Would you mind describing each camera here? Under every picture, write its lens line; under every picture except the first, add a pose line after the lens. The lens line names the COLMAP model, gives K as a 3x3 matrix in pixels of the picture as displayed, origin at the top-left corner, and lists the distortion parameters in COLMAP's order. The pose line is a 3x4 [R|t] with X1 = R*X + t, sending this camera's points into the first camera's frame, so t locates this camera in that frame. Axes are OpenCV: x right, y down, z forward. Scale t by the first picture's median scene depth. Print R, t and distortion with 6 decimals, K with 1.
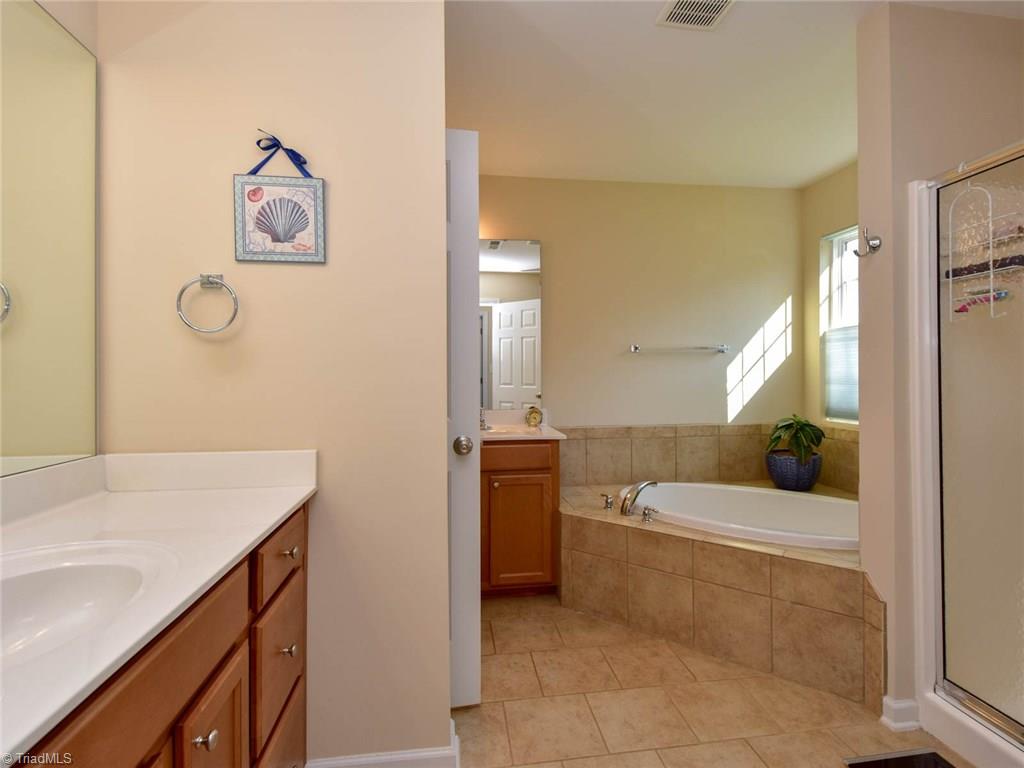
lens RADIAL K [[511.2, 0, 517.5], [0, 511.2, 387.5], [0, 0, 1]] dist [0.005193, -0.000181]
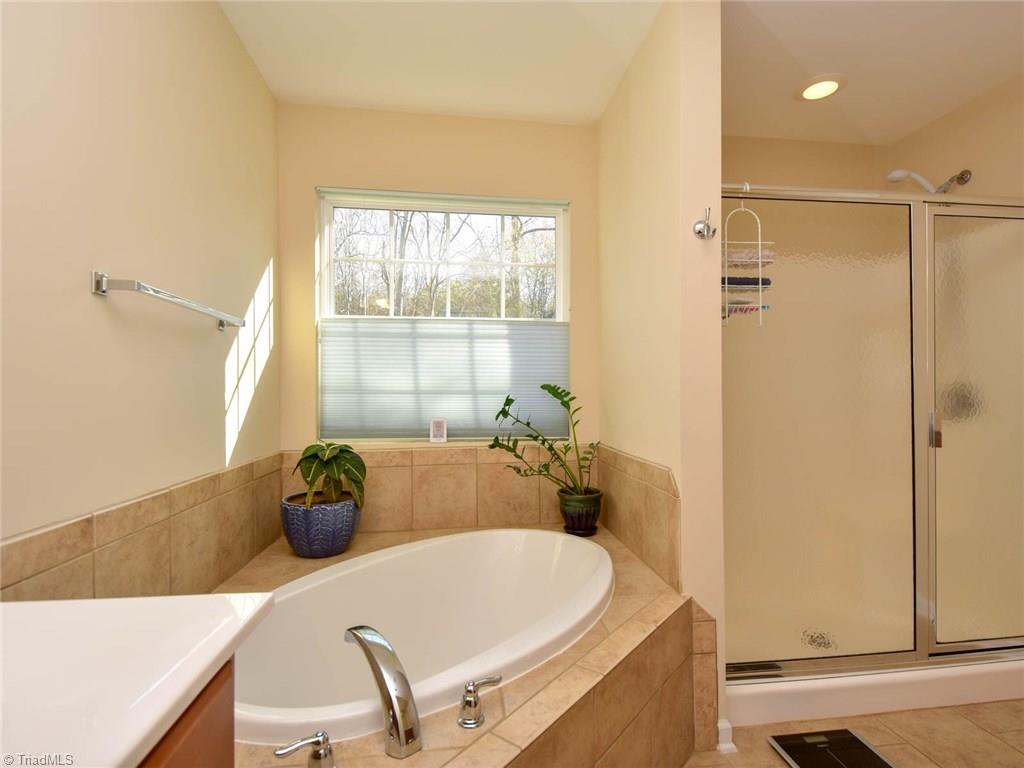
lens RADIAL K [[511.2, 0, 517.5], [0, 511.2, 387.5], [0, 0, 1]] dist [0.005193, -0.000181]
pose [[0.005669, 0.018258, 0.999817, -0.113751], [0.025860, 0.999496, -0.018399, 0.005464], [-0.999649, 0.025960, 0.005194, 0.709758]]
